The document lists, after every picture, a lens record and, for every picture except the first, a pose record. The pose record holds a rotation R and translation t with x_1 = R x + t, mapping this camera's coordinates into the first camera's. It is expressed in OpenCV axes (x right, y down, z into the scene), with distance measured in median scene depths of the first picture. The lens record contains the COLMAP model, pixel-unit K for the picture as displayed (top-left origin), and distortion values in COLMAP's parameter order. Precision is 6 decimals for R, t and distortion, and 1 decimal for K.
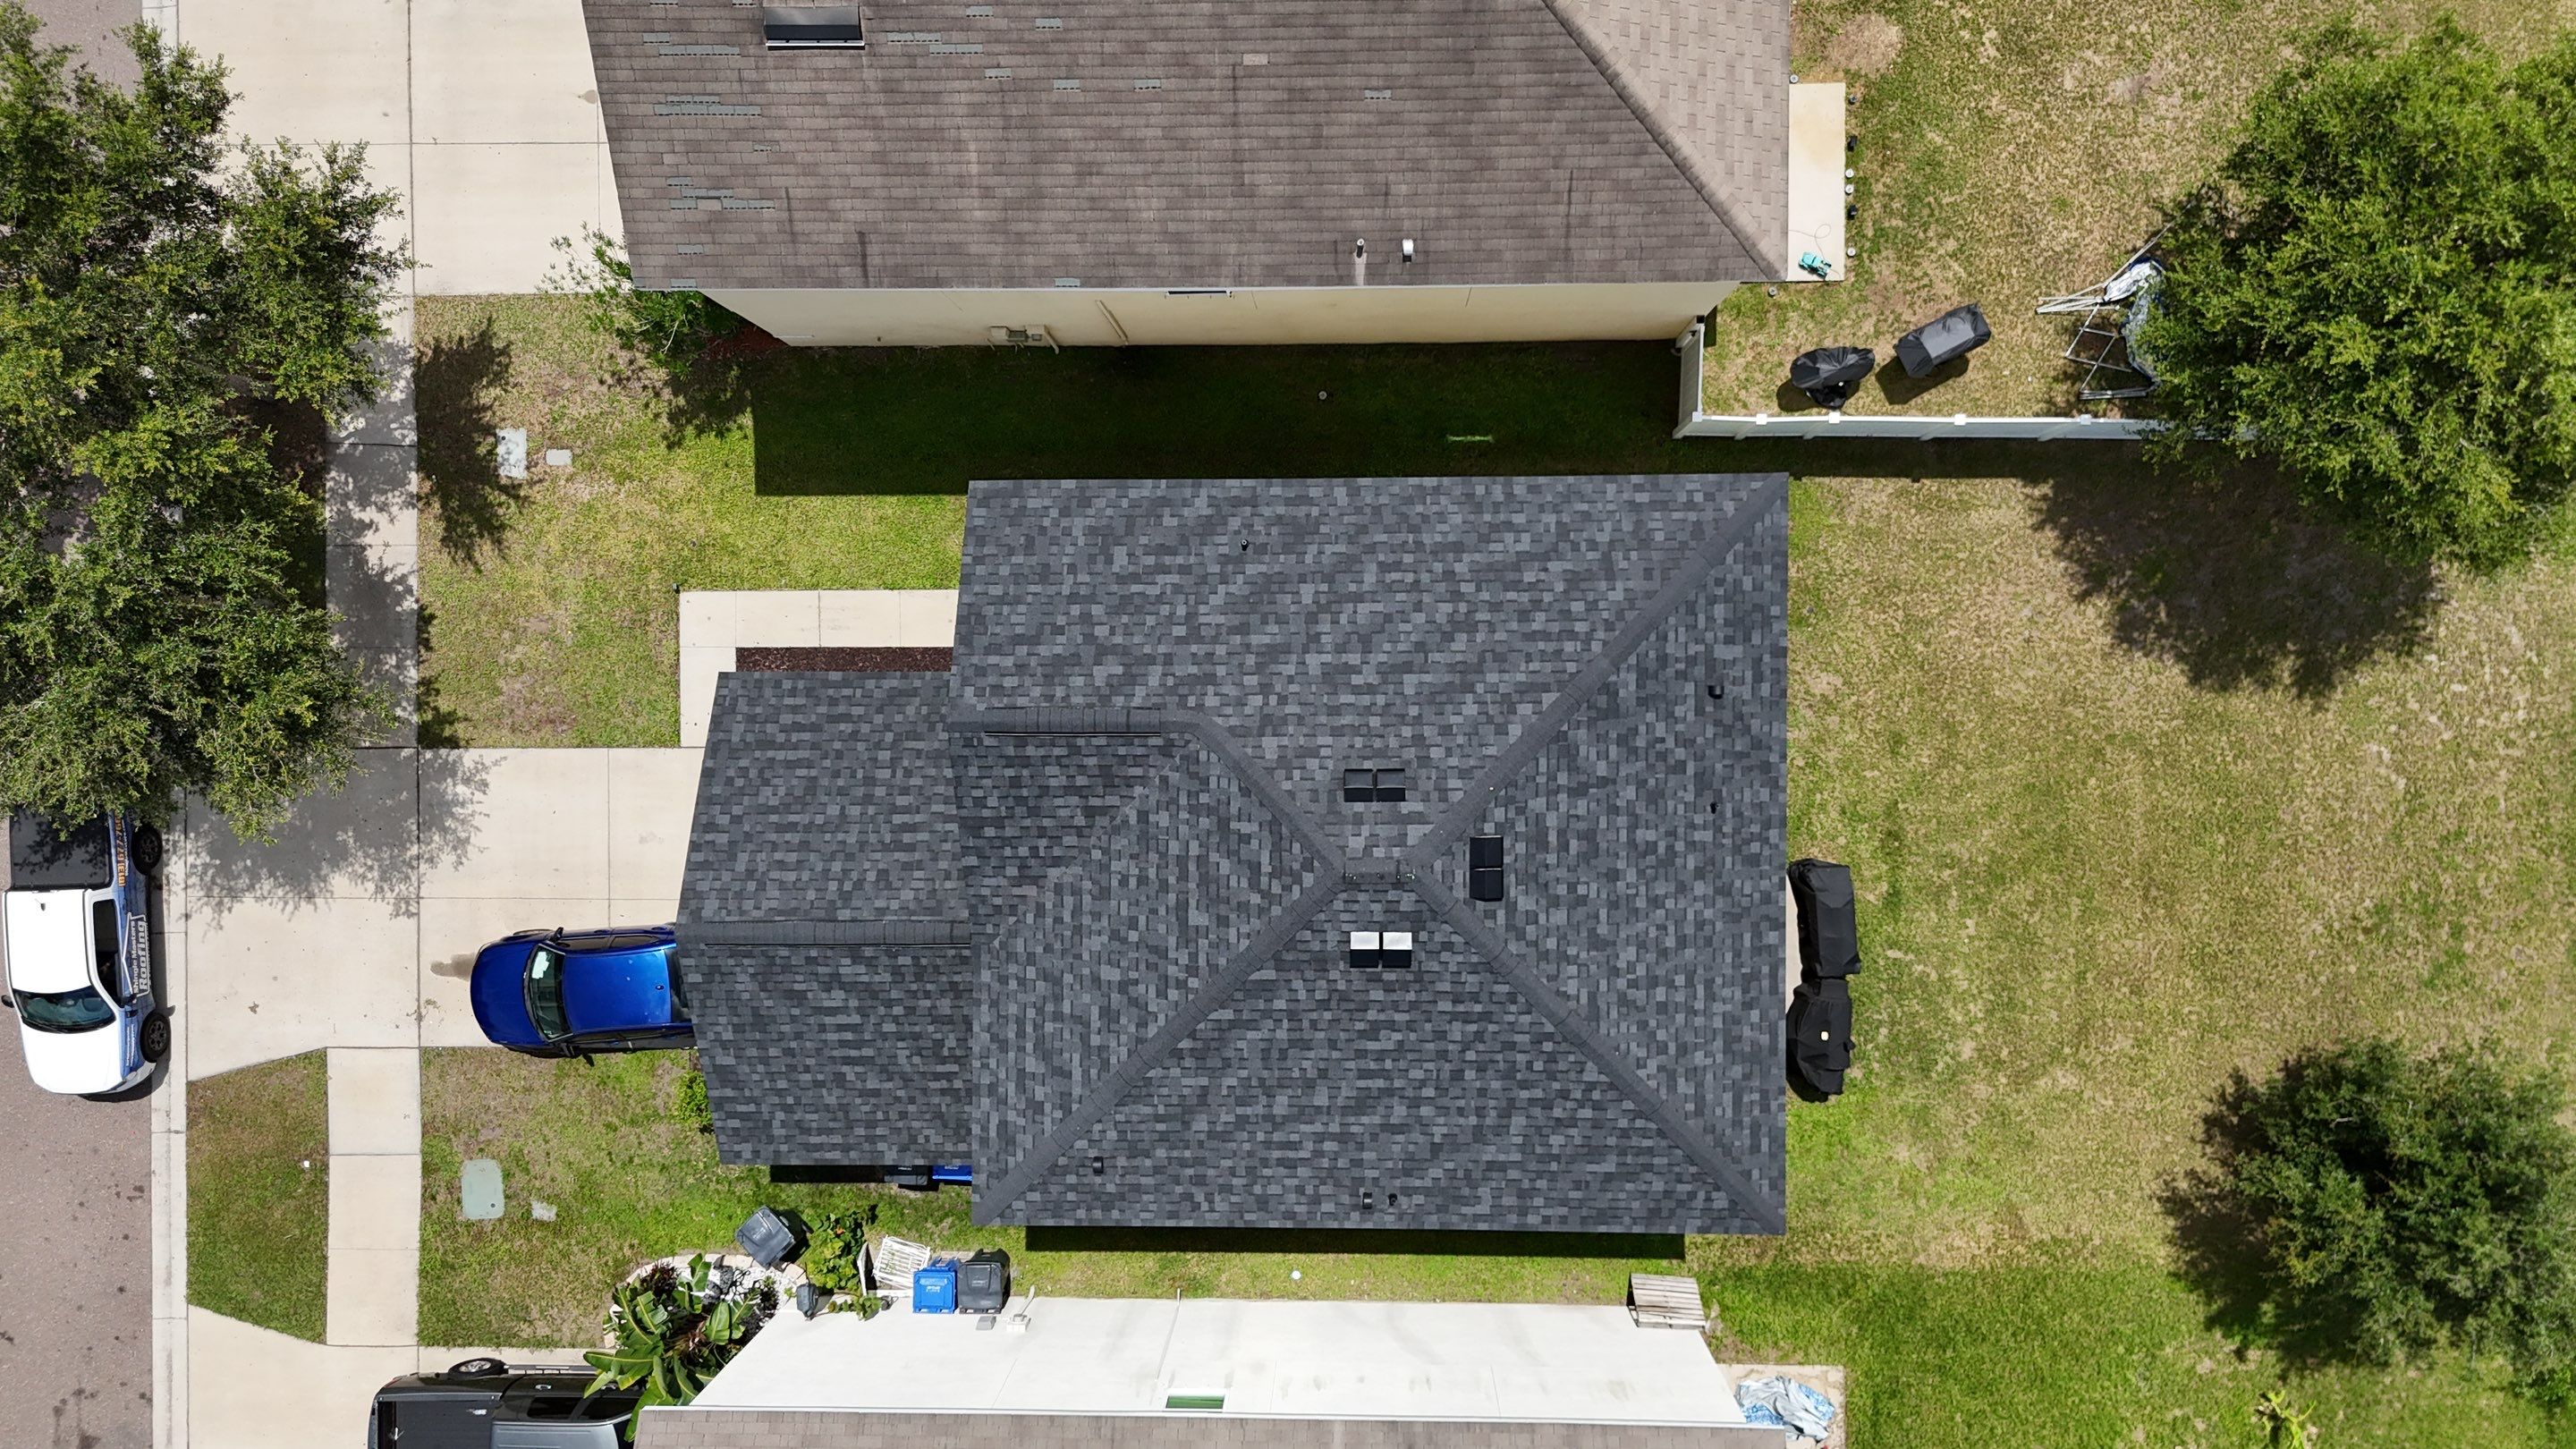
lens RADIAL K [[1895.6, 0, 1287.2], [0, 1895.6, 716.5], [0, 0, 1]] dist [0.073908, -0.072727]
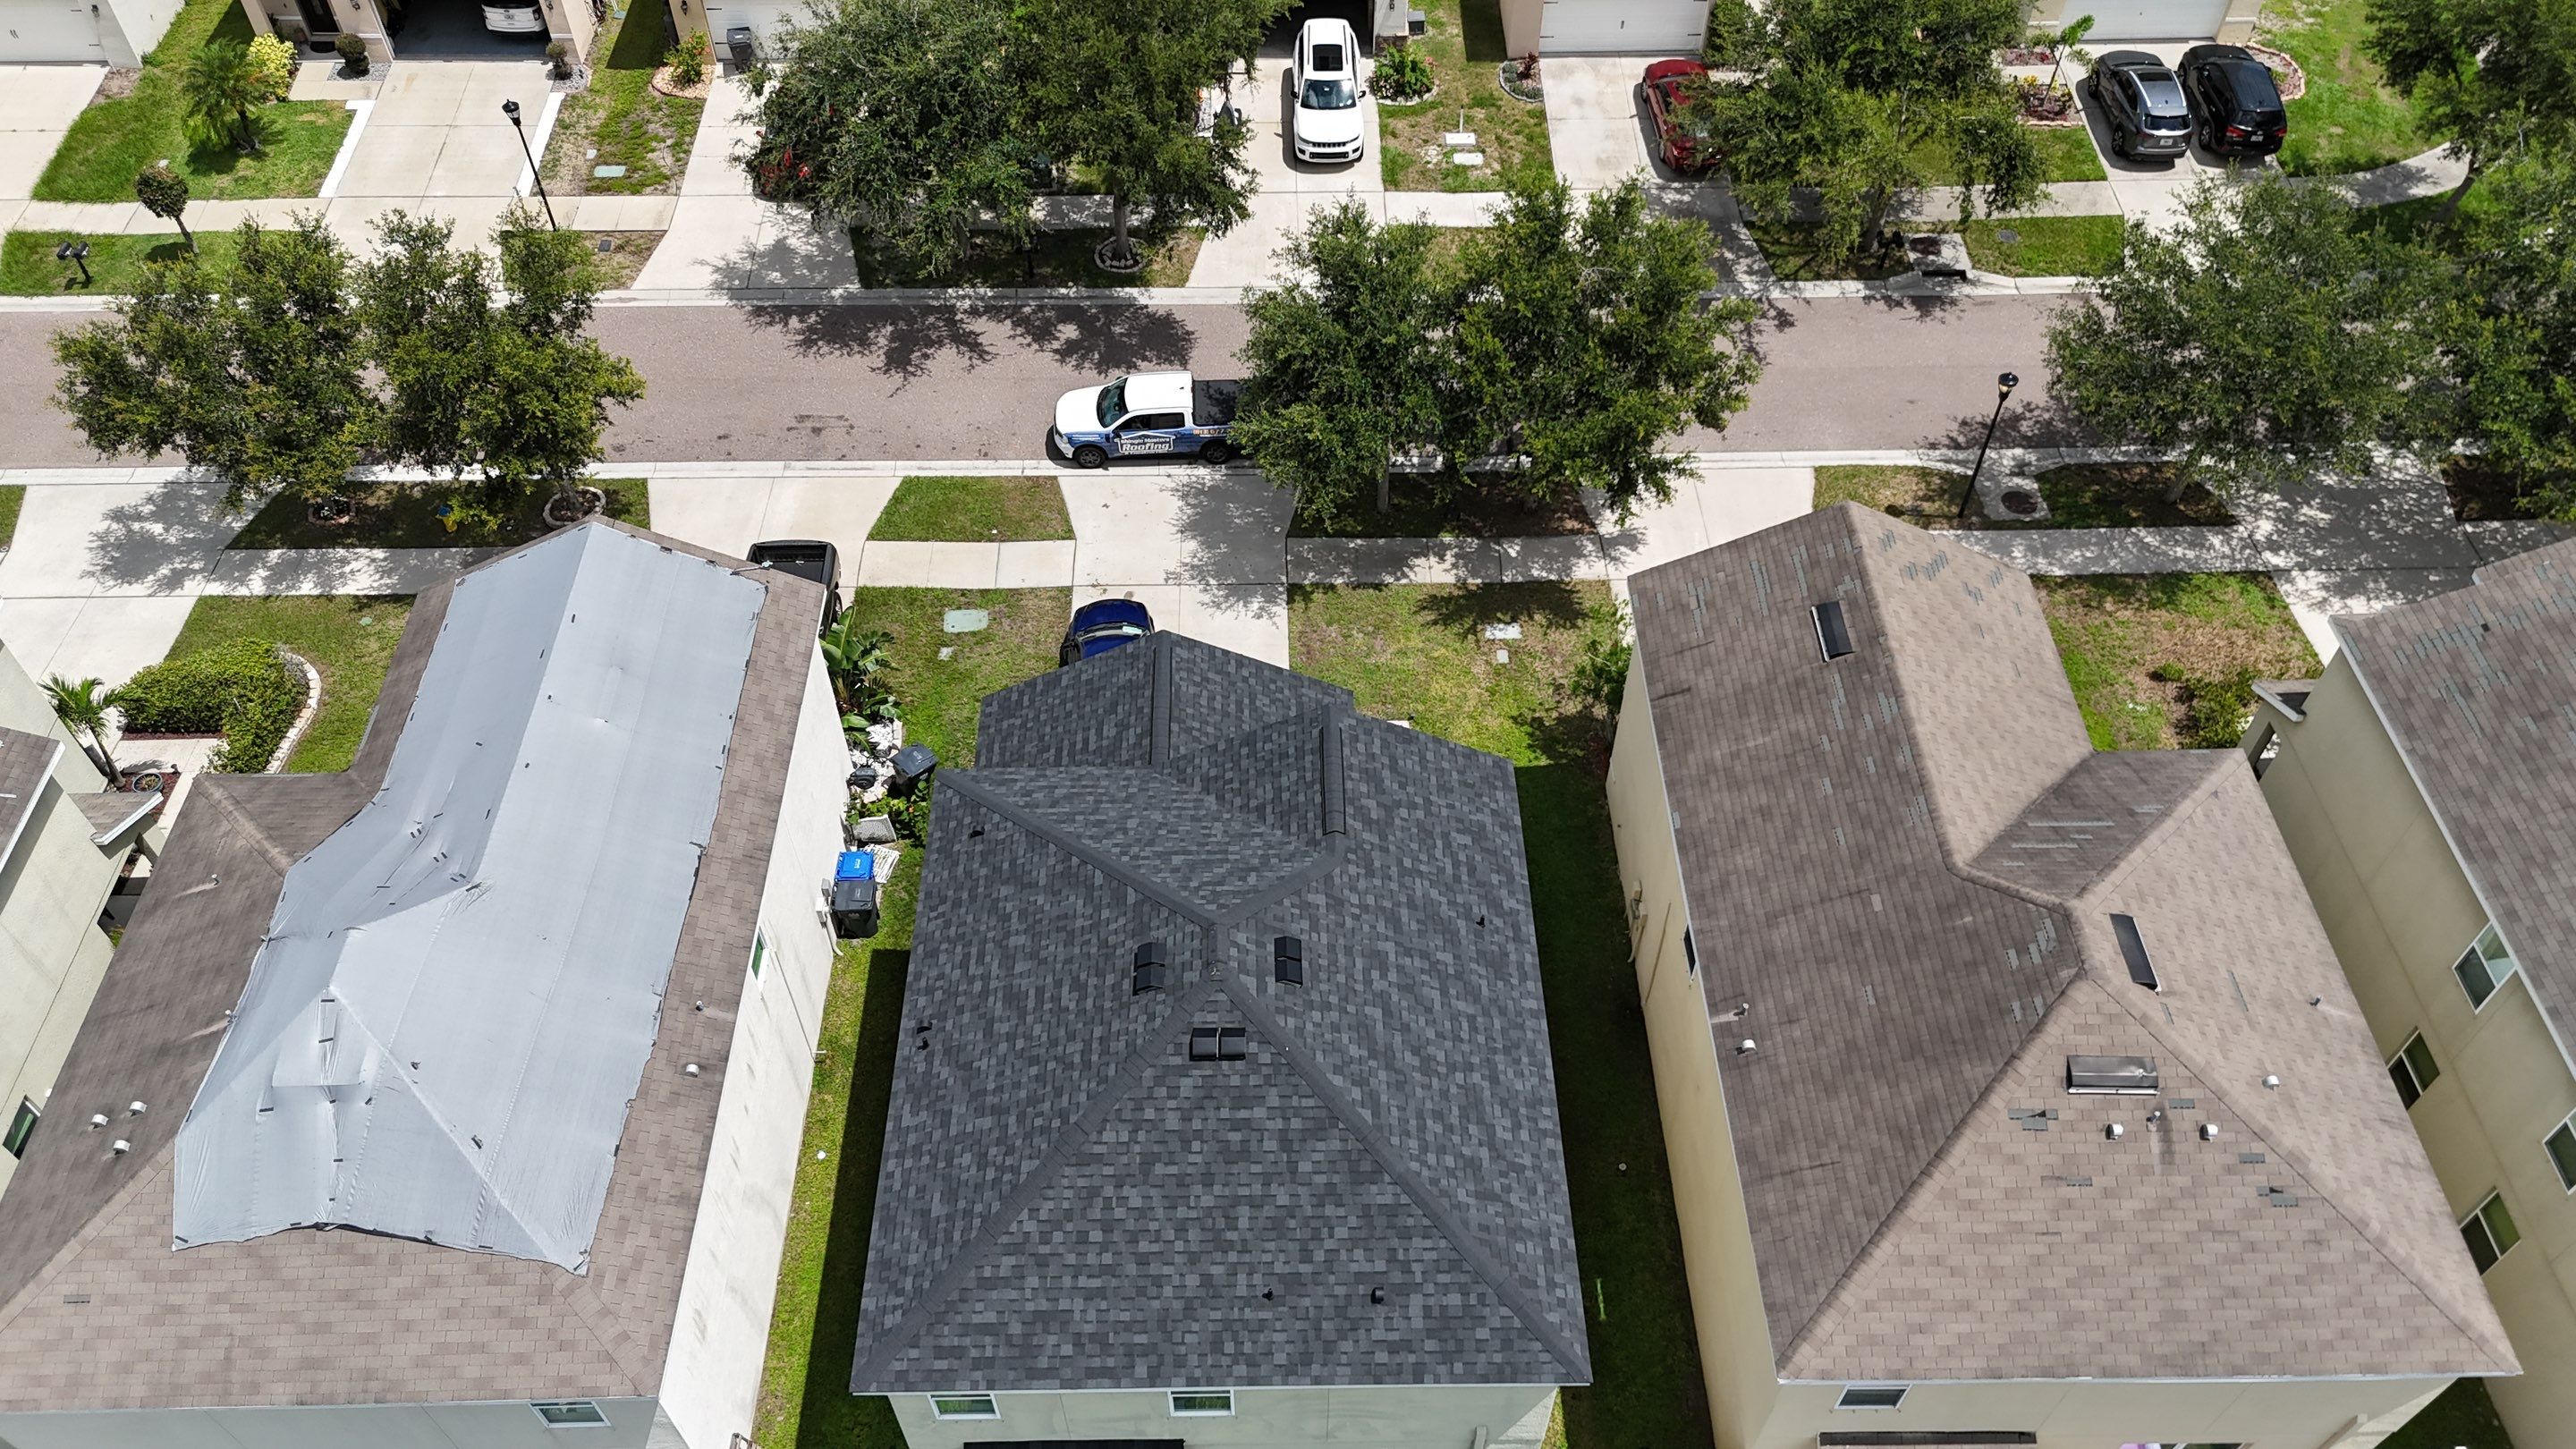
lens RADIAL K [[1895.6, 0, 1286.5], [0, 1895.6, 721.3], [0, 0, 1]] dist [0.073908, -0.072727]
pose [[0.015502, 0.784010, -0.620555, 0.617405], [-0.999811, 0.004889, -0.018799, 0.054732], [-0.011705, 0.620730, 0.783937, -0.027830]]
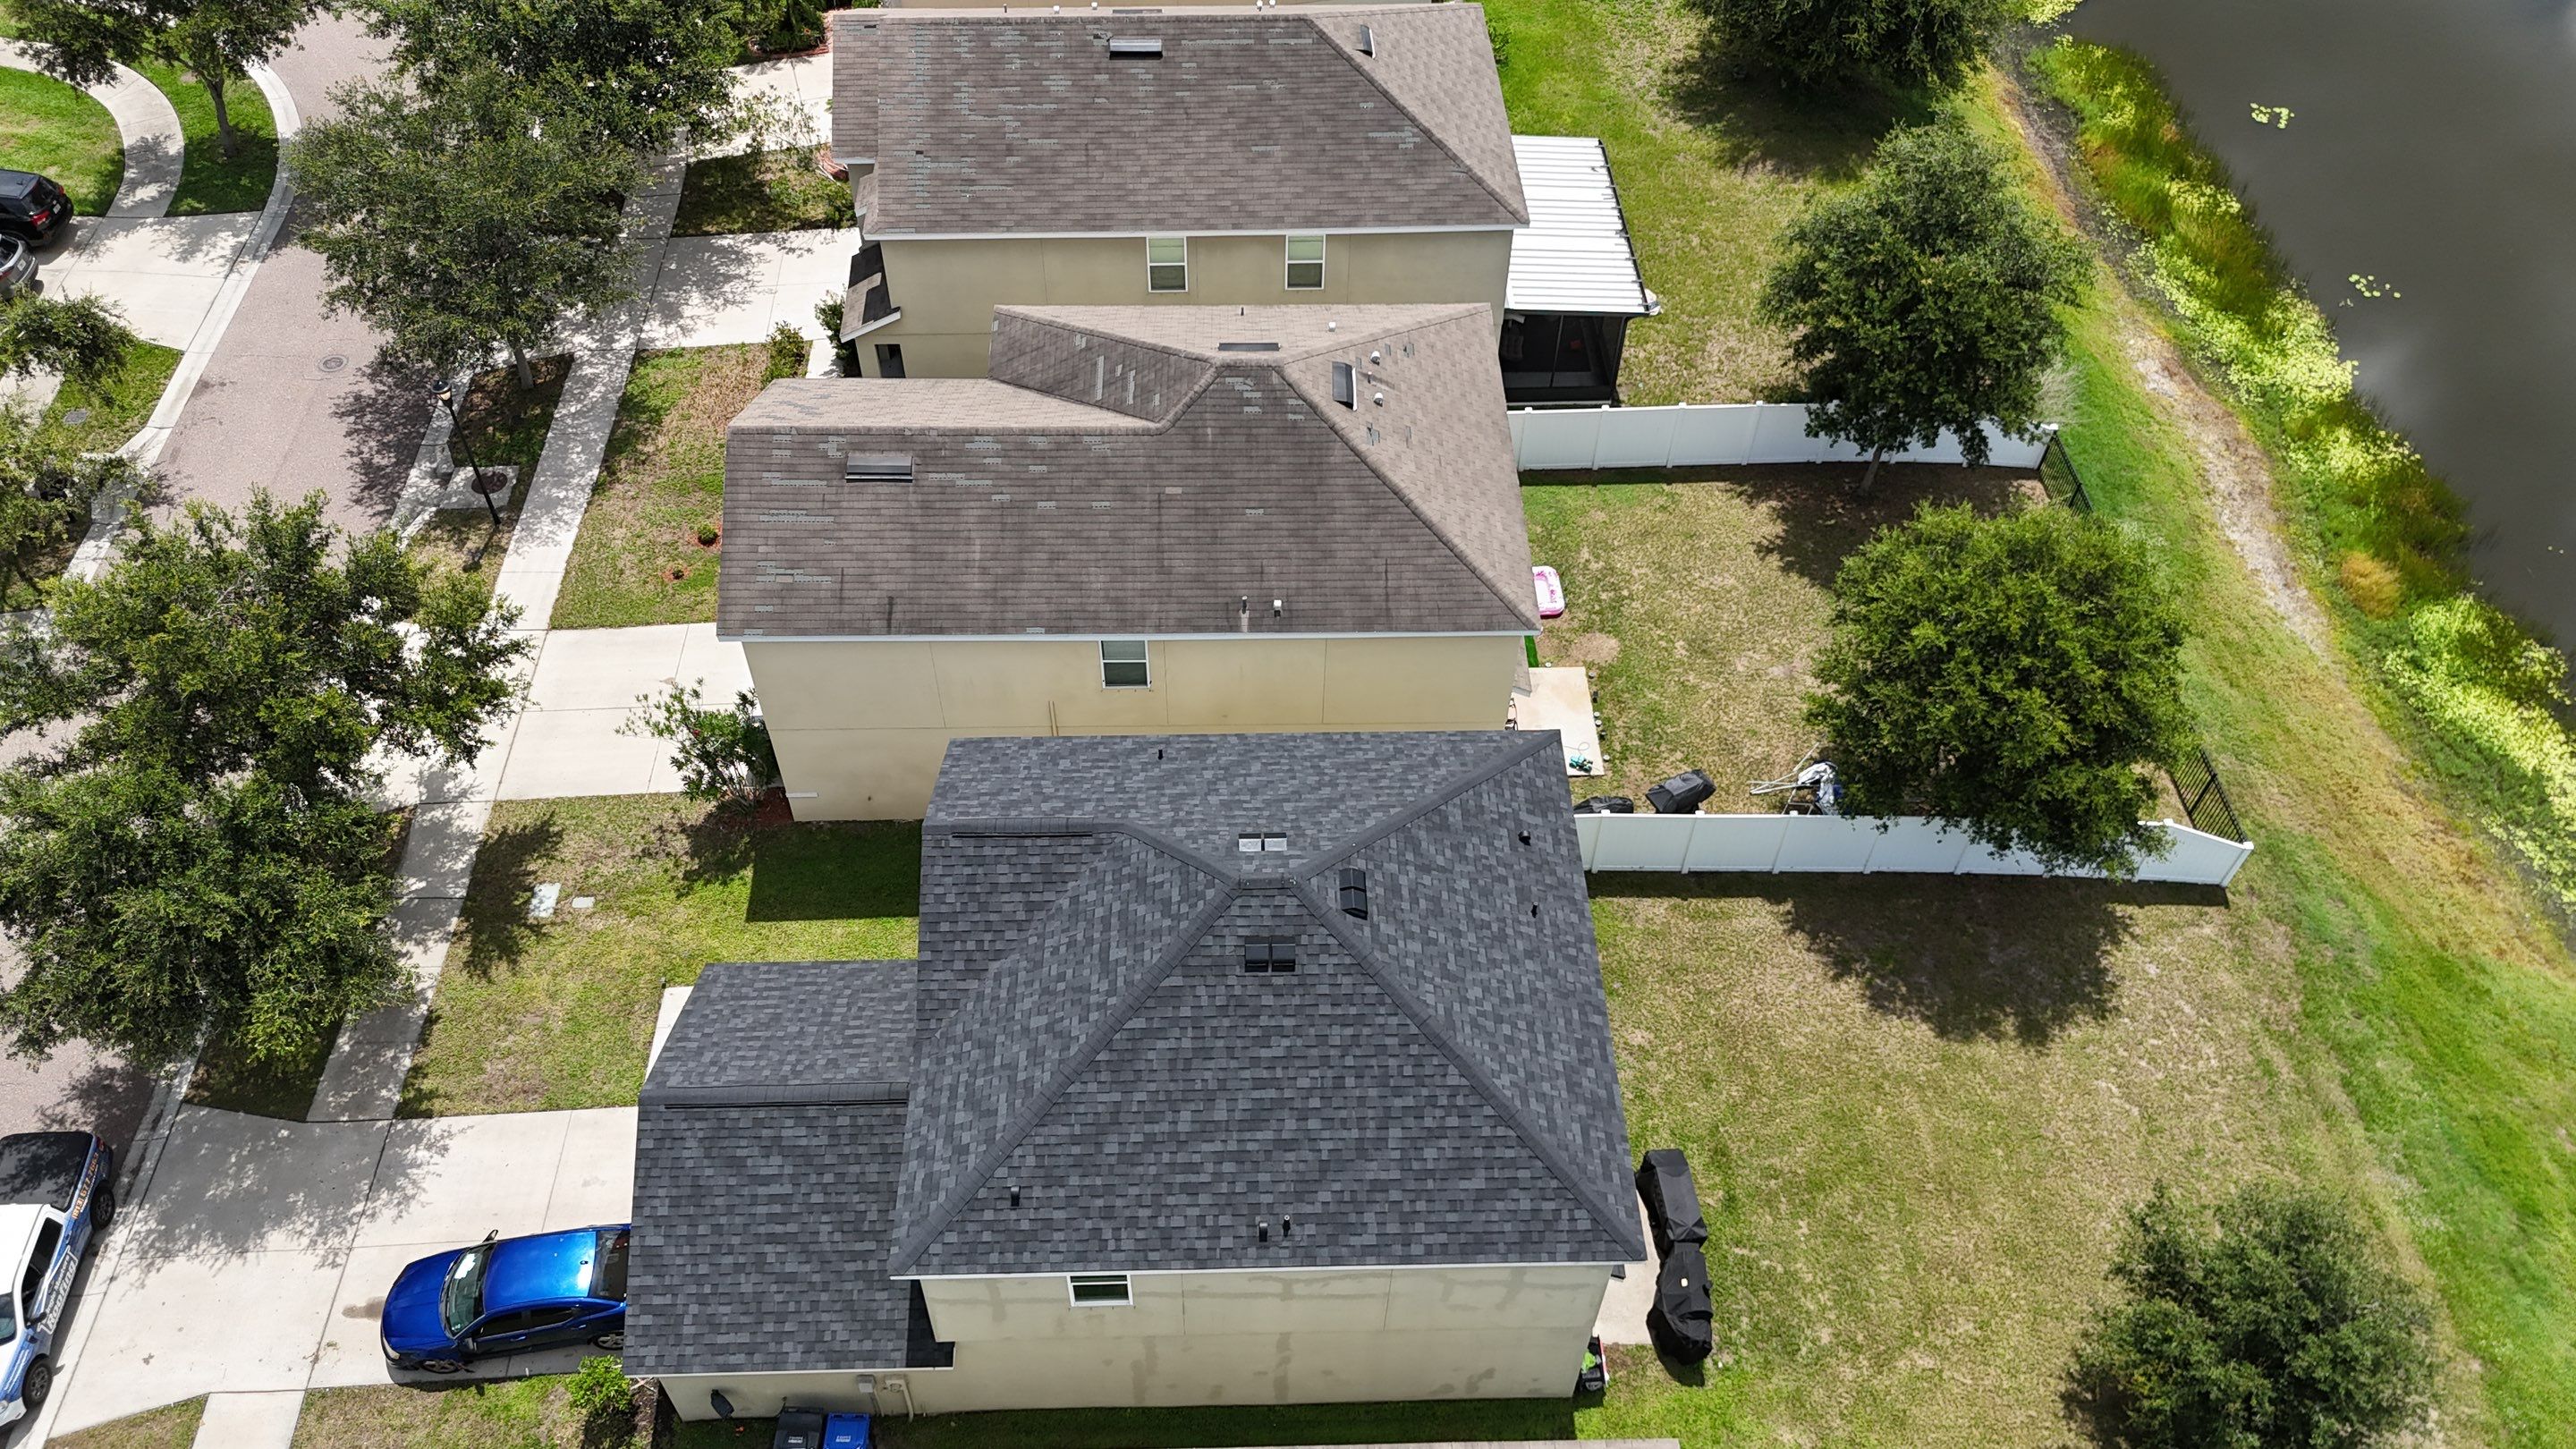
lens RADIAL K [[1895.6, 0, 1286.8], [0, 1895.6, 715.6], [0, 0, 1]] dist [0.073908, -0.072727]
pose [[0.998109, 0.014480, 0.059746, -0.013305], [0.029224, 0.743269, -0.668354, 0.759909], [-0.054085, 0.668836, 0.741440, -0.000230]]
